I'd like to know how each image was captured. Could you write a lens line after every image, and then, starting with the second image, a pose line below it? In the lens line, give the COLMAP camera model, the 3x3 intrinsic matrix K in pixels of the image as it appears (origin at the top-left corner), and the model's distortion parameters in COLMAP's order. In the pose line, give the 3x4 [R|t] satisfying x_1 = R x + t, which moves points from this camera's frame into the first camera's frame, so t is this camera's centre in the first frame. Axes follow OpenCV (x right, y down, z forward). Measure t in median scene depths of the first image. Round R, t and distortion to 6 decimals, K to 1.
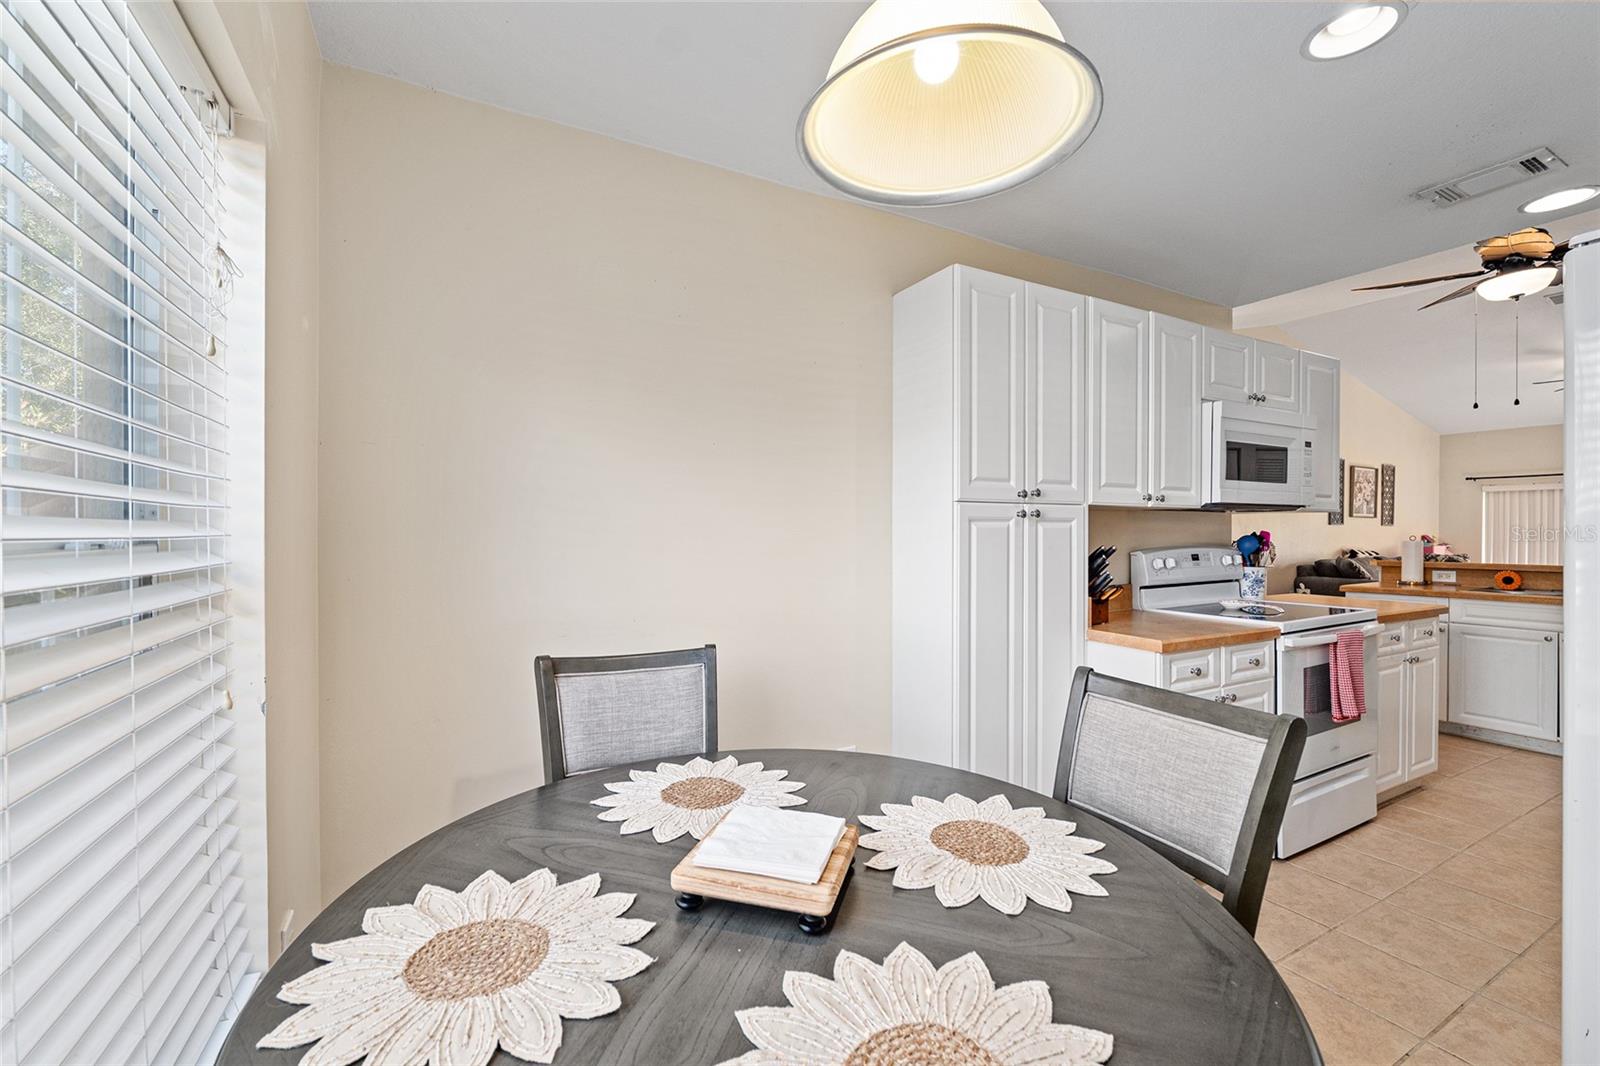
lens RADIAL K [[657.7, 0, 794.3], [0, 657.7, 536.1], [0, 0, 1]] dist [-0.012242, 0.000134]
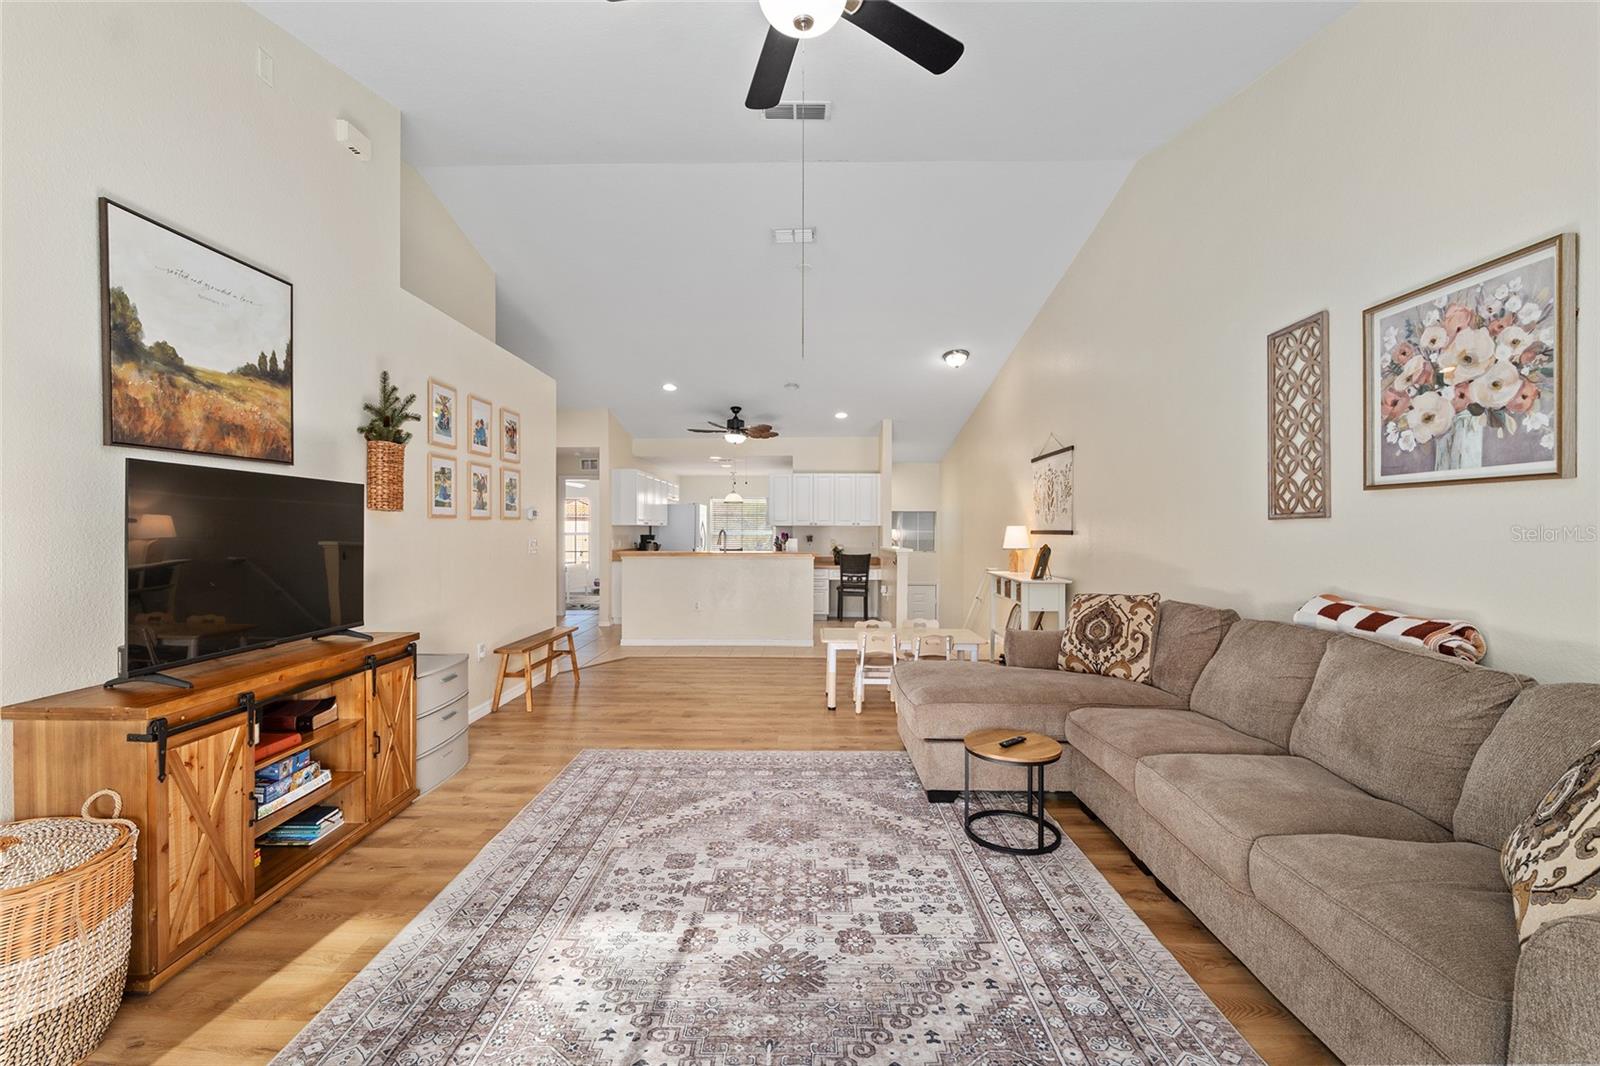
lens RADIAL K [[665.7, 0, 796.7], [0, 665.7, 536.4], [0, 0, 1]] dist [-0.011273, 0.000368]
pose [[-0.478655, 0.005401, -0.877987, 2.462583], [-0.009978, 0.999883, 0.011591, -0.019353], [0.877947, 0.014309, -0.478545, 1.837245]]
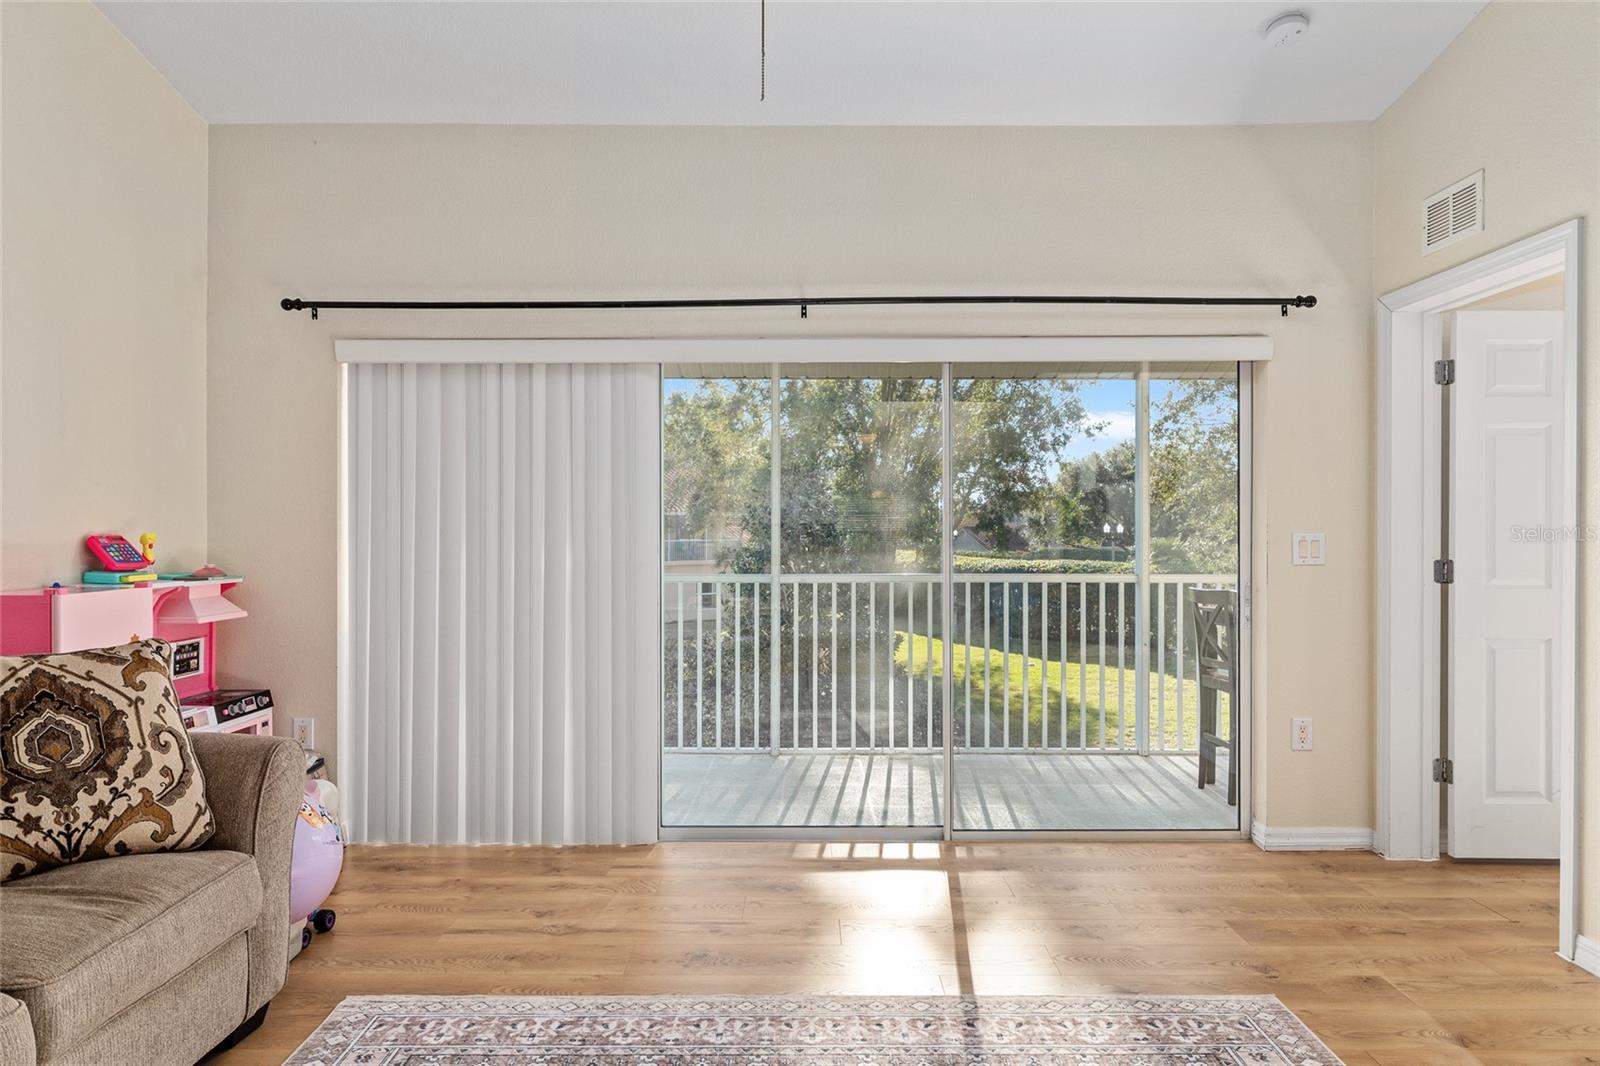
lens RADIAL K [[961.7, 0, 800.0], [0, 961.7, 533.0], [0, 0, 1]] dist [0.000391, 0.000557]
pose [[0.470320, -0.001198, 0.882495, 1.799436], [0.008067, 0.999963, -0.002942, 0.001301], [-0.882459, 0.008503, 0.470313, 1.470580]]
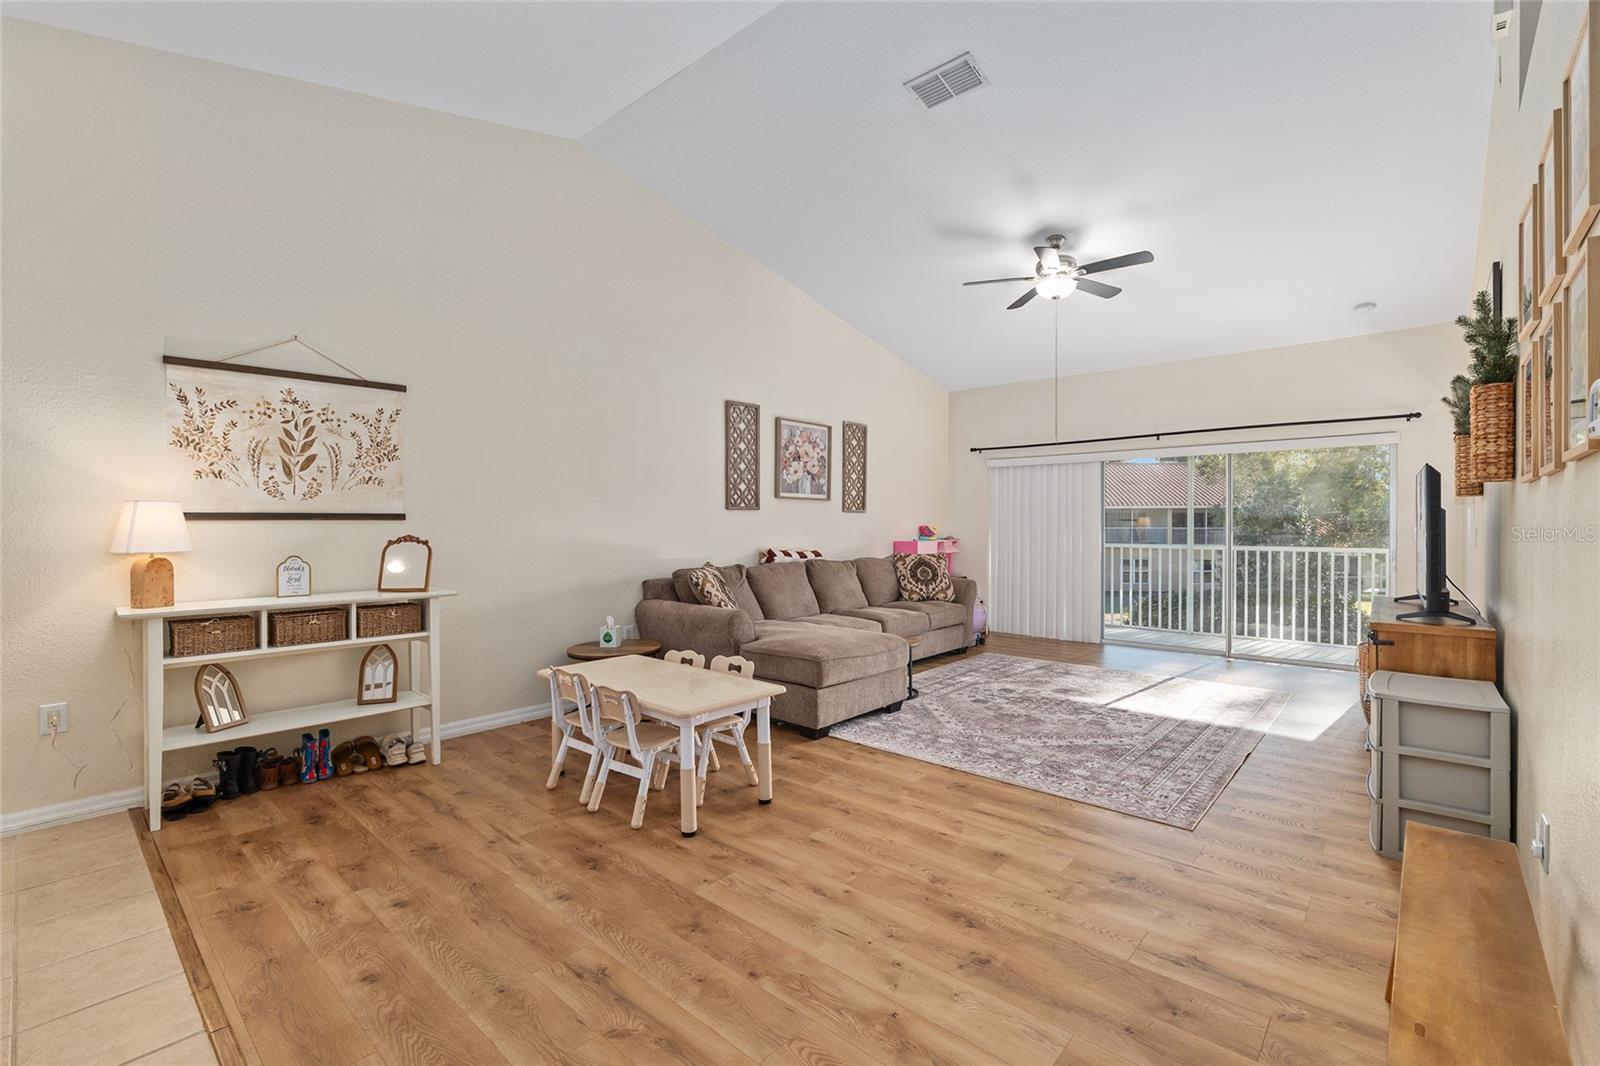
lens RADIAL K [[702.0, 0, 801.3], [0, 702.0, 527.5], [0, 0, 1]] dist [-0.002316, -0.001552]
pose [[0.937587, -0.004954, 0.347716, 1.278847], [0.005134, 0.999987, 0.000402, -0.001600], [-0.347714, 0.001409, 0.937600, 0.702859]]
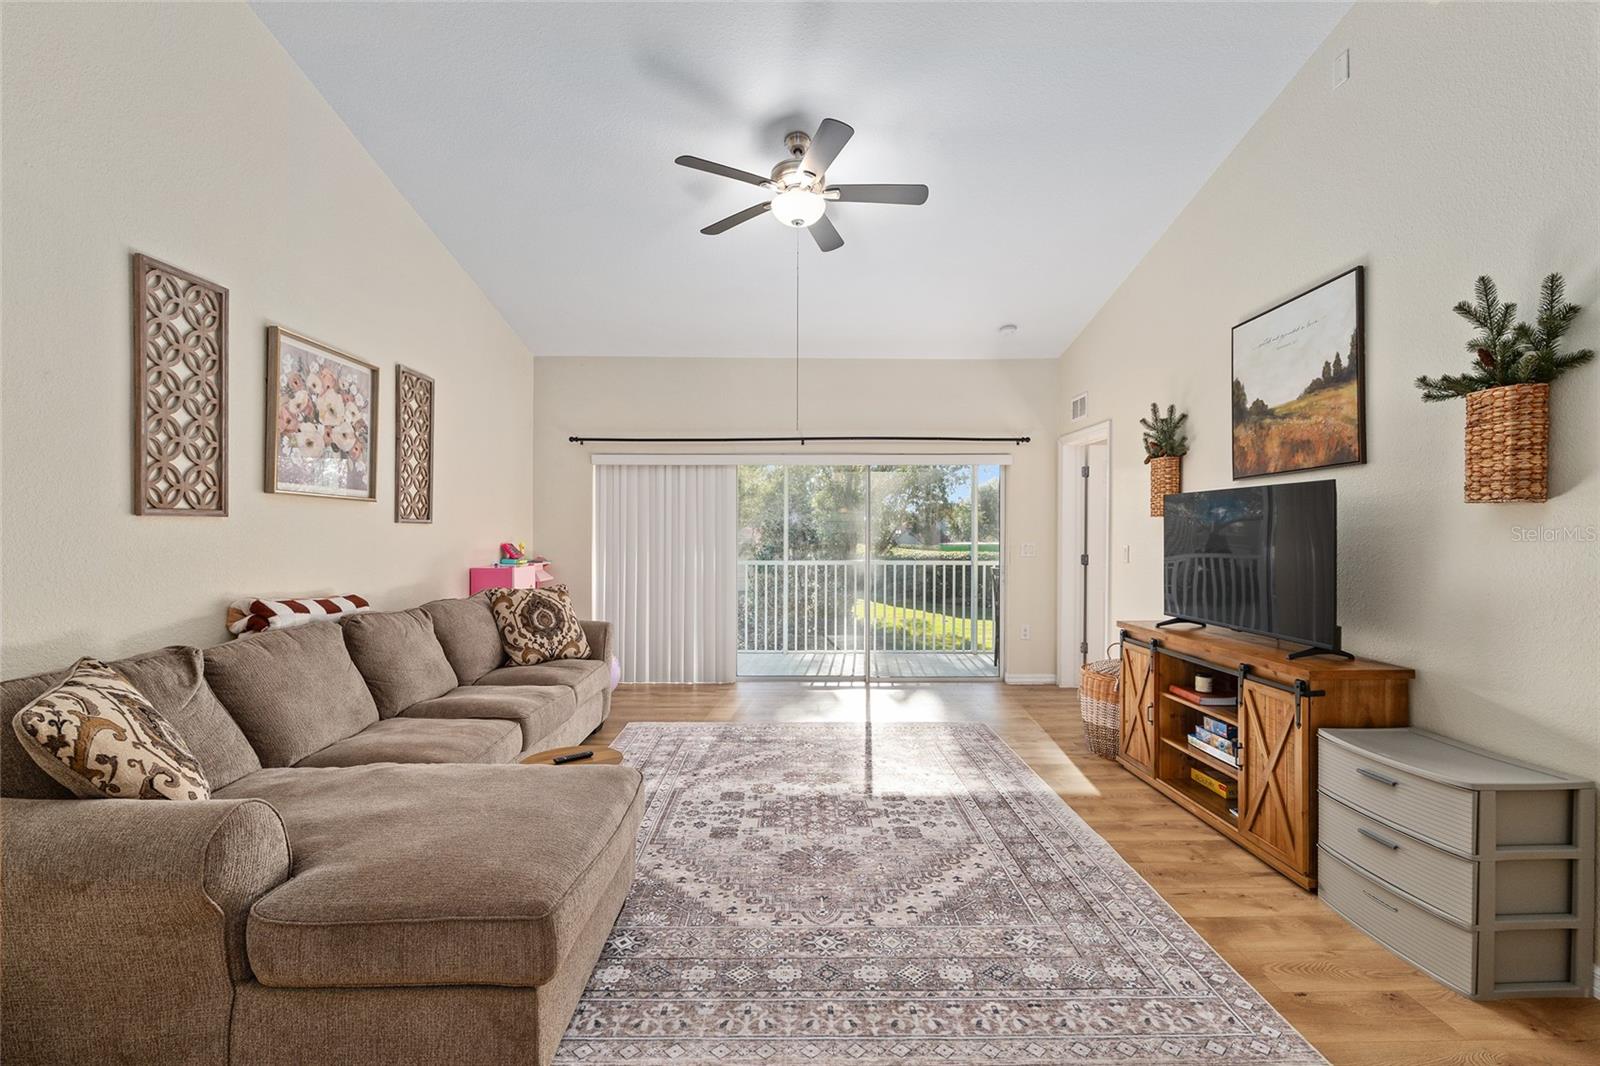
lens RADIAL K [[683.5, 0, 798.5], [0, 683.5, 535.2], [0, 0, 1]] dist [-0.003111, -0.000936]
pose [[0.461042, -0.004740, 0.887366, 1.369503], [0.005818, 0.999980, 0.002319, -0.017203], [-0.887359, 0.004094, 0.461061, 1.261746]]
